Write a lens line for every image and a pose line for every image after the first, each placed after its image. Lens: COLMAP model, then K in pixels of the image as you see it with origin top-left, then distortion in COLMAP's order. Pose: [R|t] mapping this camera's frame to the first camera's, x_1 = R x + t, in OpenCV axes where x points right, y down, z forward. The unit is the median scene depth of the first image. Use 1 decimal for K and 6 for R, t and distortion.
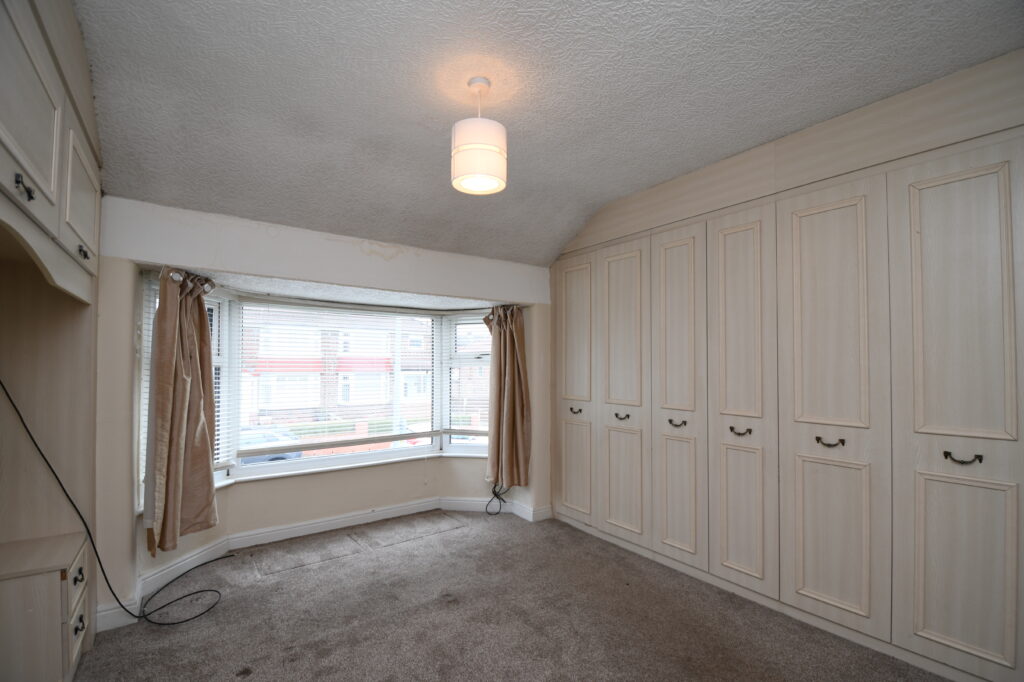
lens RADIAL K [[451.3, 0, 508.8], [0, 451.3, 355.2], [0, 0, 1]] dist [0.007367, -0.000937]
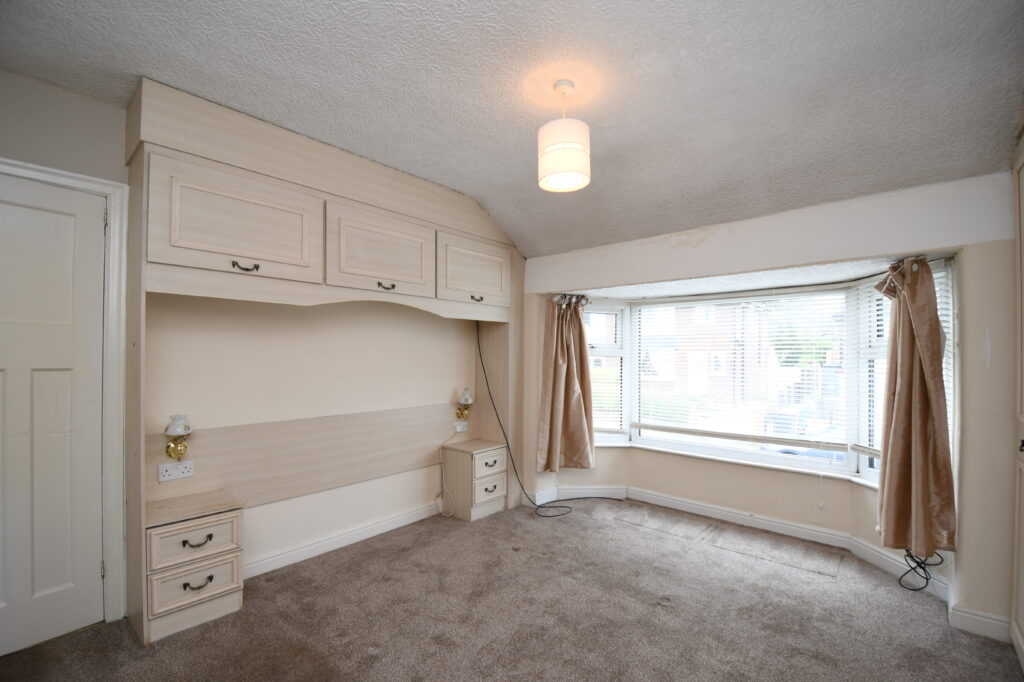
lens RADIAL K [[451.3, 0, 508.8], [0, 451.3, 355.2], [0, 0, 1]] dist [0.007367, -0.000937]
pose [[0.222969, -0.003260, -0.974820, 0.574891], [0.020705, 0.999785, 0.001392, 0.010637], [0.974606, -0.020494, 0.222988, 0.384116]]
